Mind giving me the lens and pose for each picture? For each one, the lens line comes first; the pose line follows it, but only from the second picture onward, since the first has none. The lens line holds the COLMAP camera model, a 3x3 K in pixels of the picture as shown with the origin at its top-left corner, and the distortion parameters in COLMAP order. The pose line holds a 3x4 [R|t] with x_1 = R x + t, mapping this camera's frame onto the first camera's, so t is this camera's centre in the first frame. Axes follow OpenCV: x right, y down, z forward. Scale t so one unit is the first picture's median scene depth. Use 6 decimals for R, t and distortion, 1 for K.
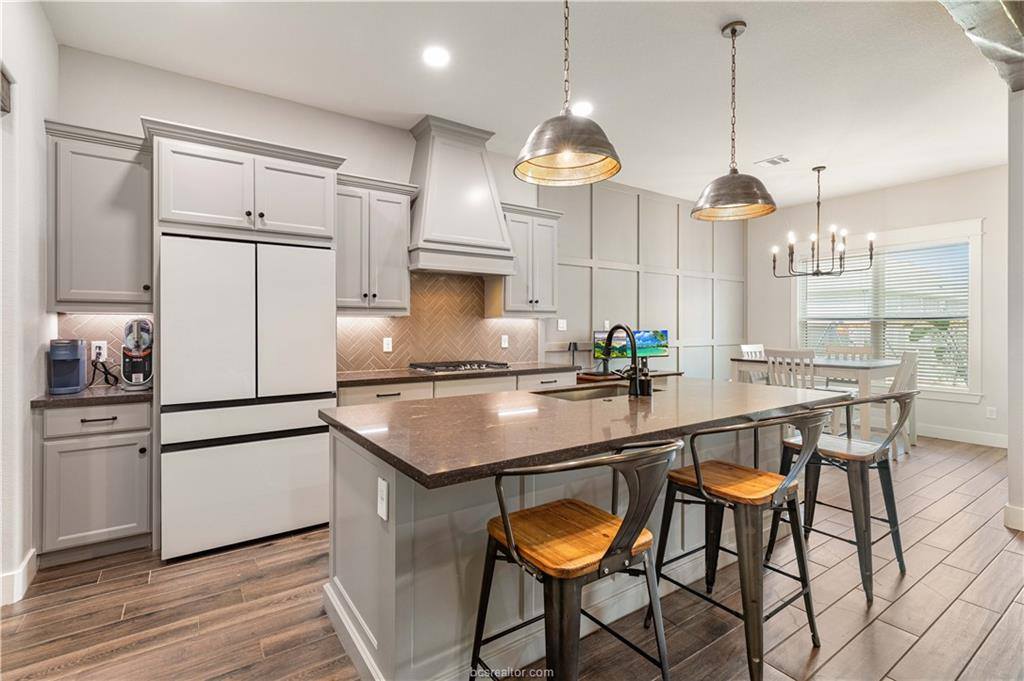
lens RADIAL K [[472.1, 0, 514.9], [0, 472.1, 334.2], [0, 0, 1]] dist [0.002061, 0.000524]
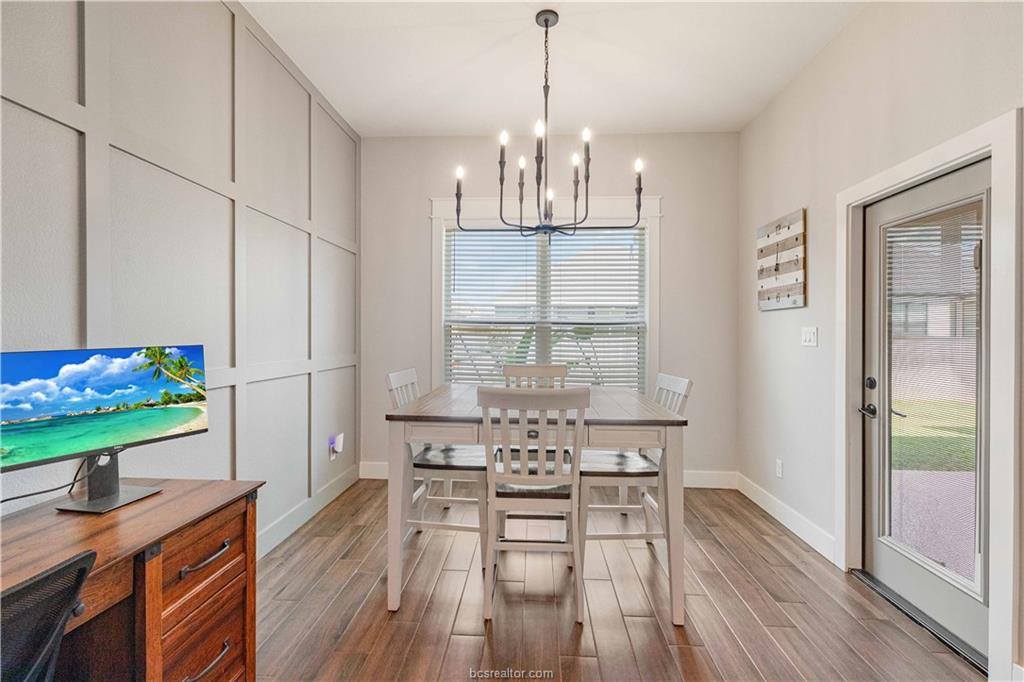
lens RADIAL K [[472.1, 0, 514.9], [0, 472.1, 334.7], [0, 0, 1]] dist [0.002061, 0.000524]
pose [[0.618708, -0.001558, 0.785620, 0.253169], [0.010512, 0.999925, -0.006296, -0.013817], [-0.785551, 0.012153, 0.618677, 0.797372]]
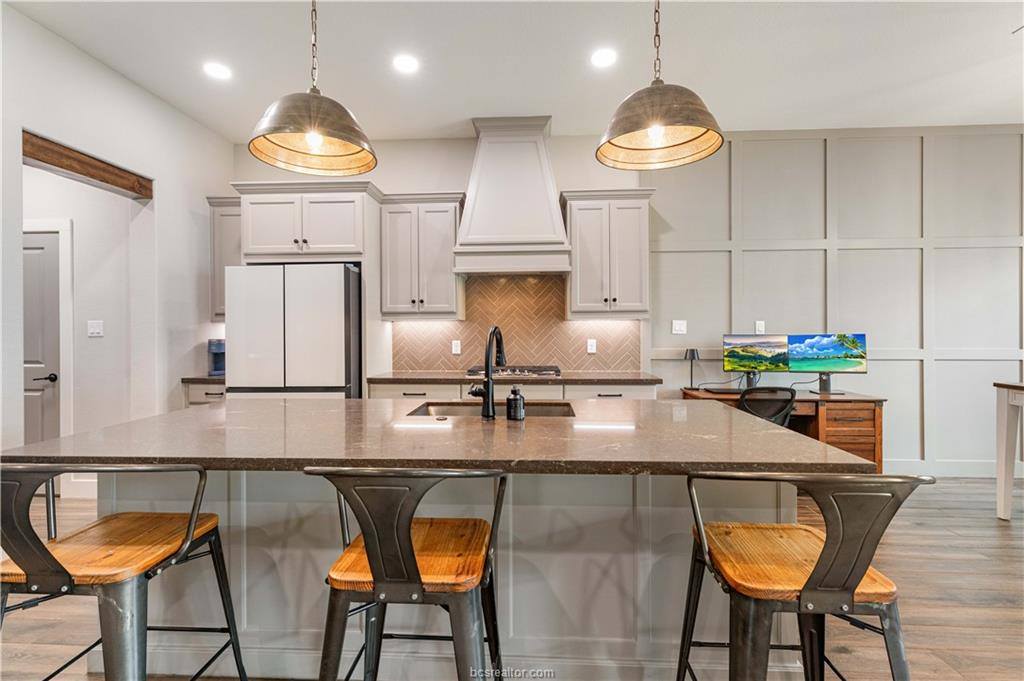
lens RADIAL K [[460.7, 0, 488.9], [0, 460.7, 338.8], [0, 0, 1]] dist [0.002324, 0.000336]
pose [[0.792157, 0.007145, -0.610276, 0.364310], [-0.005691, 0.999974, 0.004321, -0.001223], [0.610291, 0.000050, 0.792177, 0.203402]]
